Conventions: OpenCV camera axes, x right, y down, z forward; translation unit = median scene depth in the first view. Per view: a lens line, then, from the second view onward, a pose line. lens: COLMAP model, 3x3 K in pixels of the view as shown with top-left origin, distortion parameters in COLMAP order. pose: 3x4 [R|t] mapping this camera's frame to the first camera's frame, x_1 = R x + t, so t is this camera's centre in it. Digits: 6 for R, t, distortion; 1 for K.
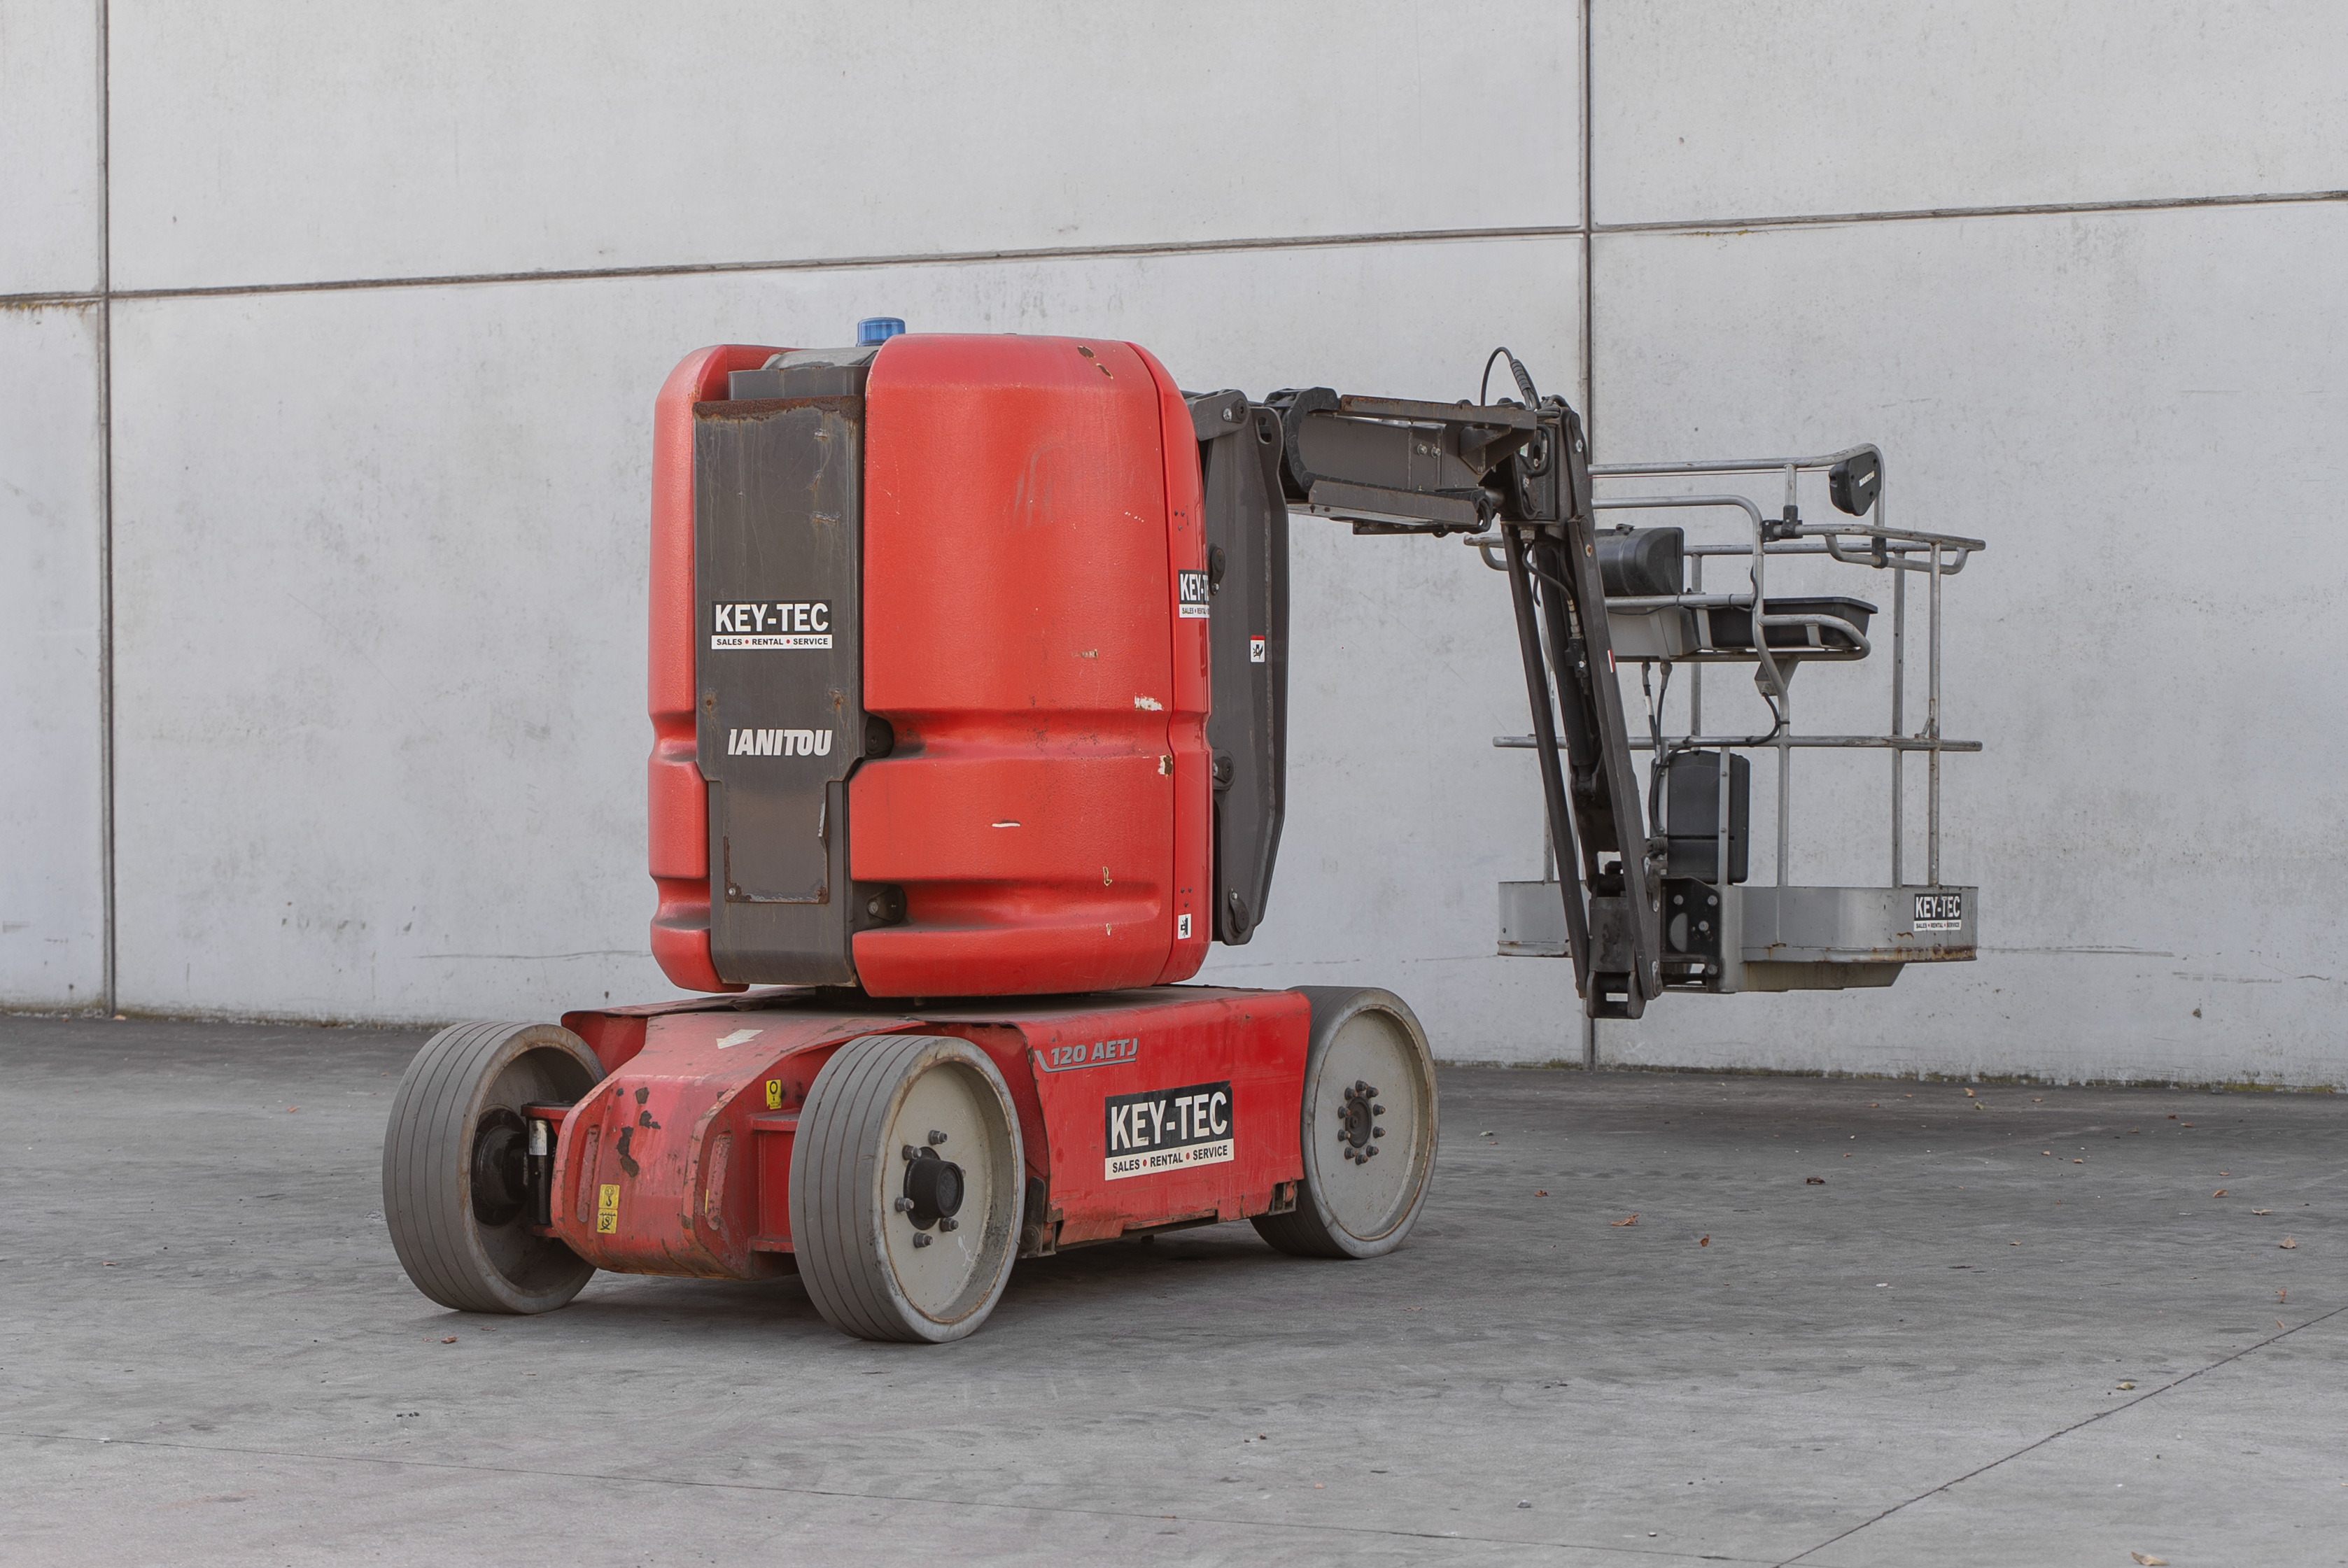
lens RADIAL K [[5356.8, 0, 1086.7], [0, 5356.8, 723.7], [0, 0, 1]] dist [0.021424, 0.000000]
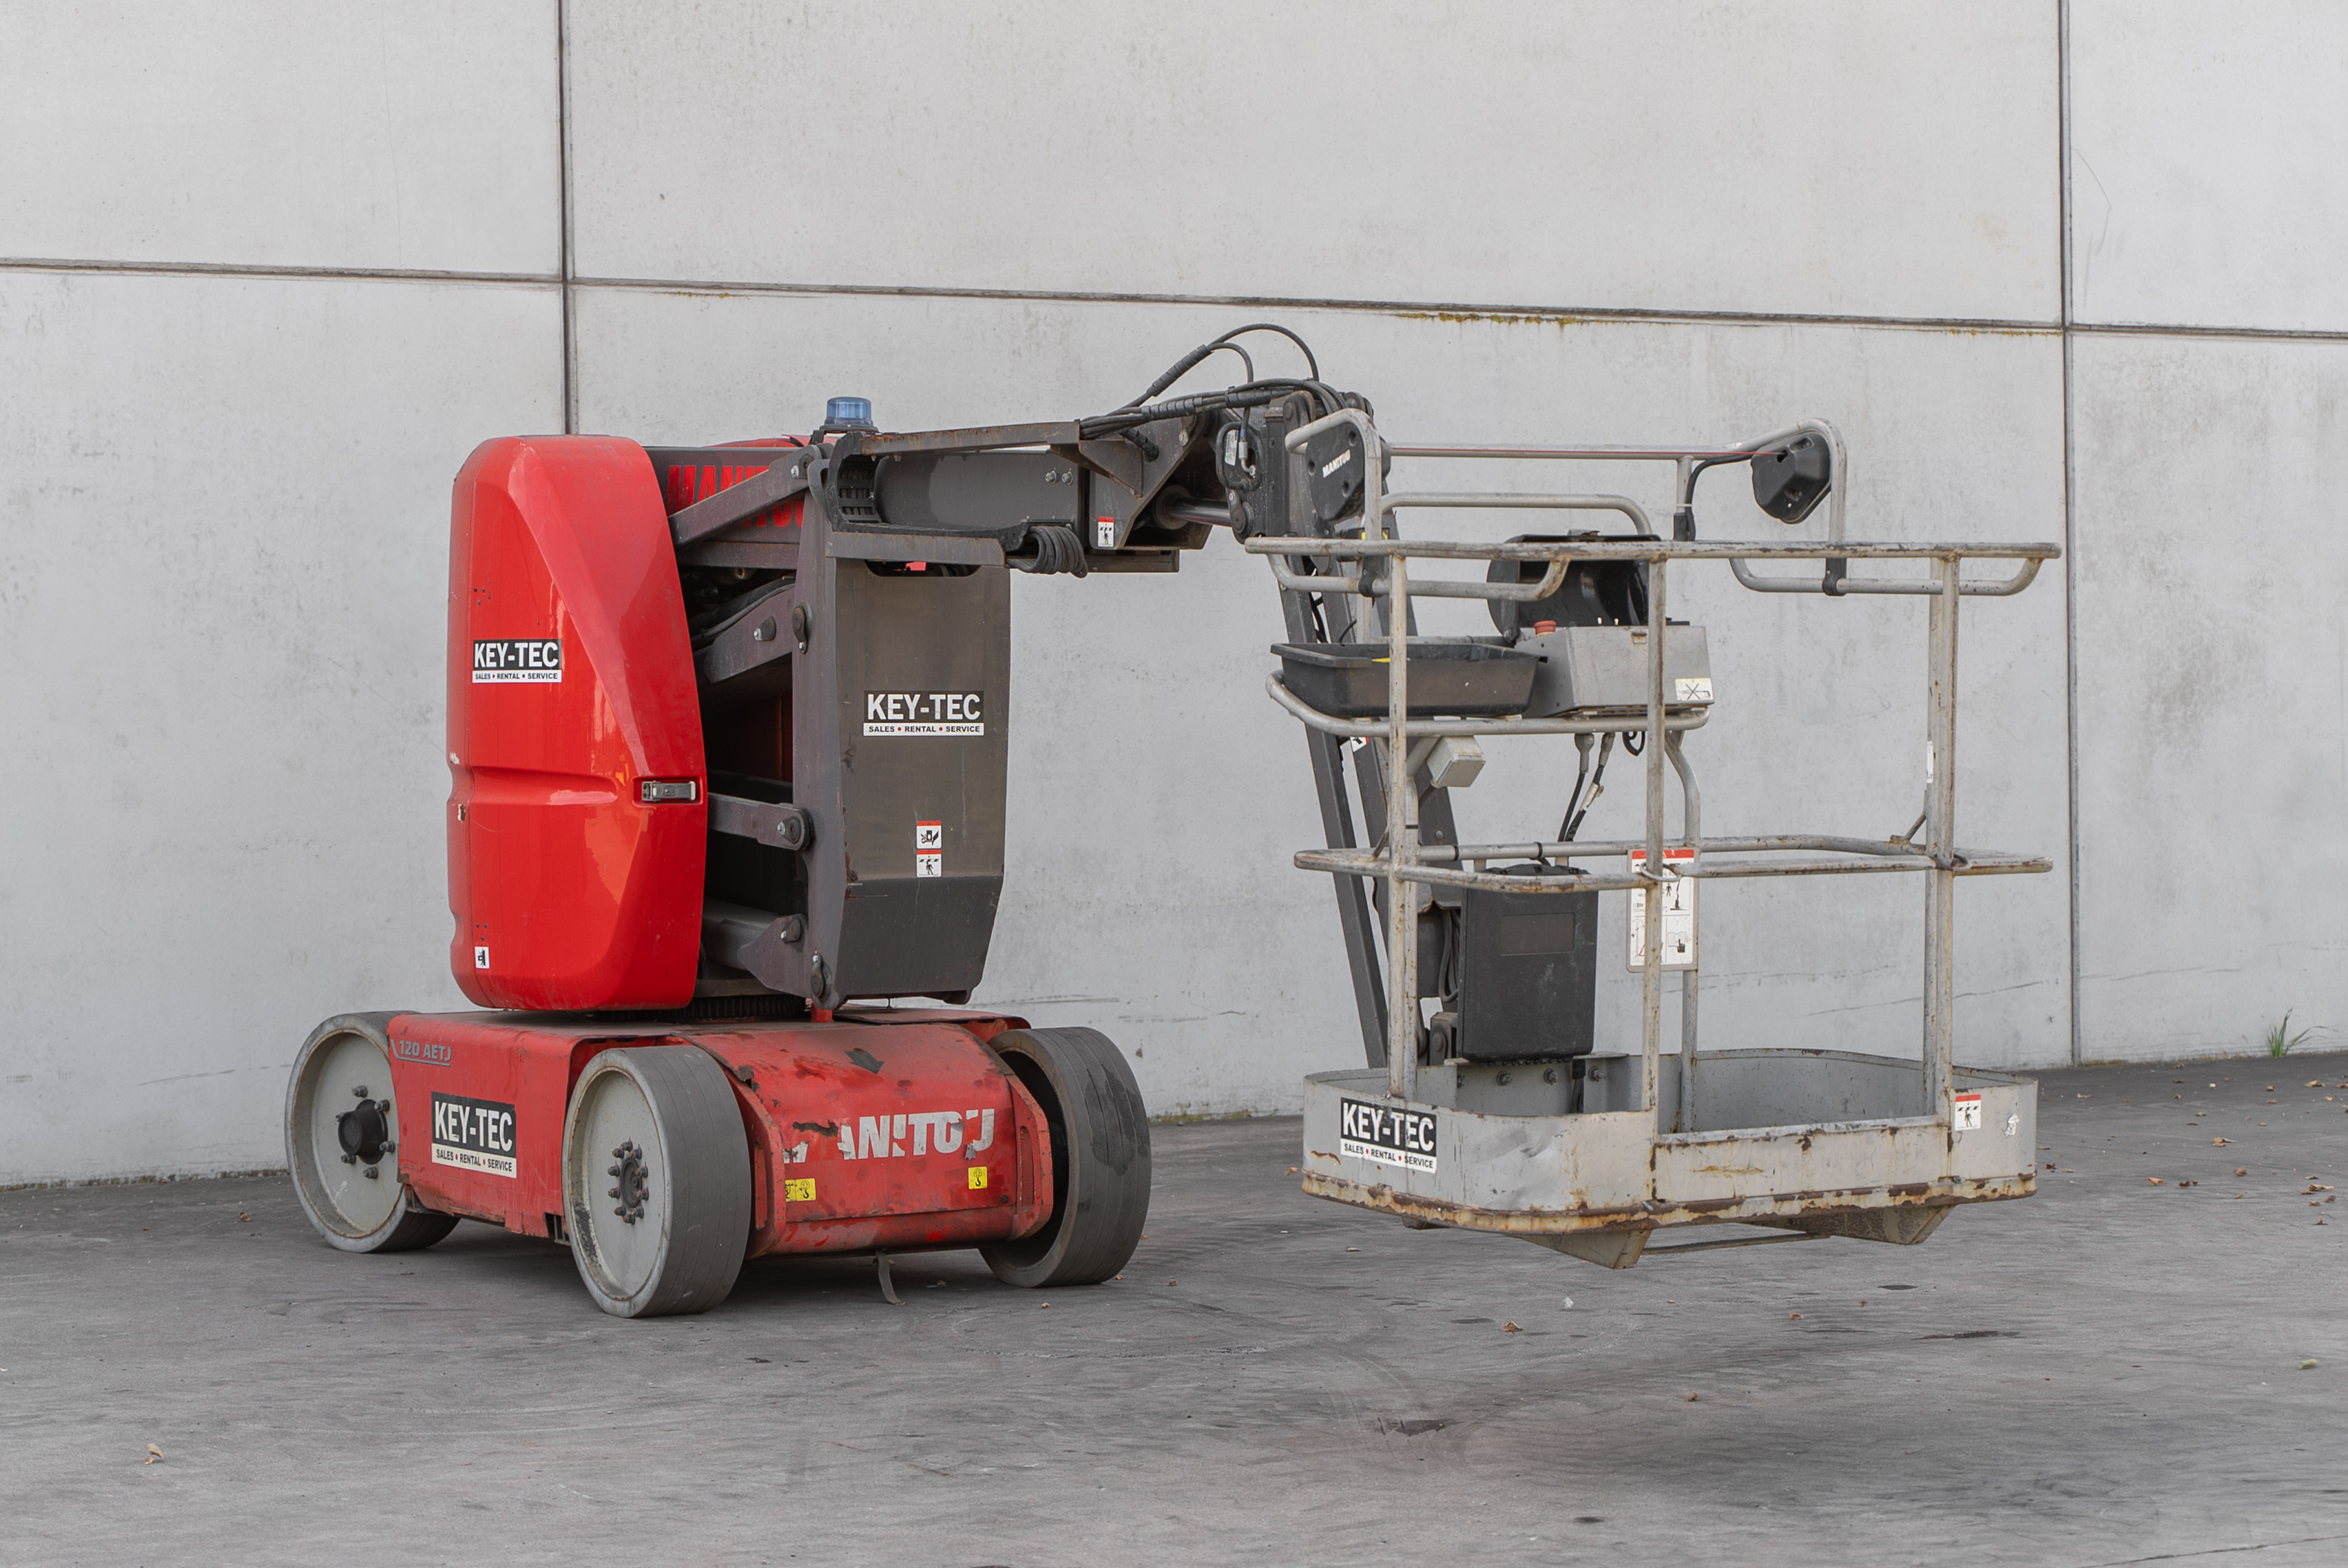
lens RADIAL K [[5356.9, 0, 1025.2], [0, 5356.9, 764.9], [0, 0, 1]] dist [0.021424, 0.000000]
pose [[0.548732, -0.009347, 0.835946, -0.691682], [0.021851, 0.999756, -0.003165, -0.000786], [-0.835713, 0.020003, 0.548802, 0.423480]]
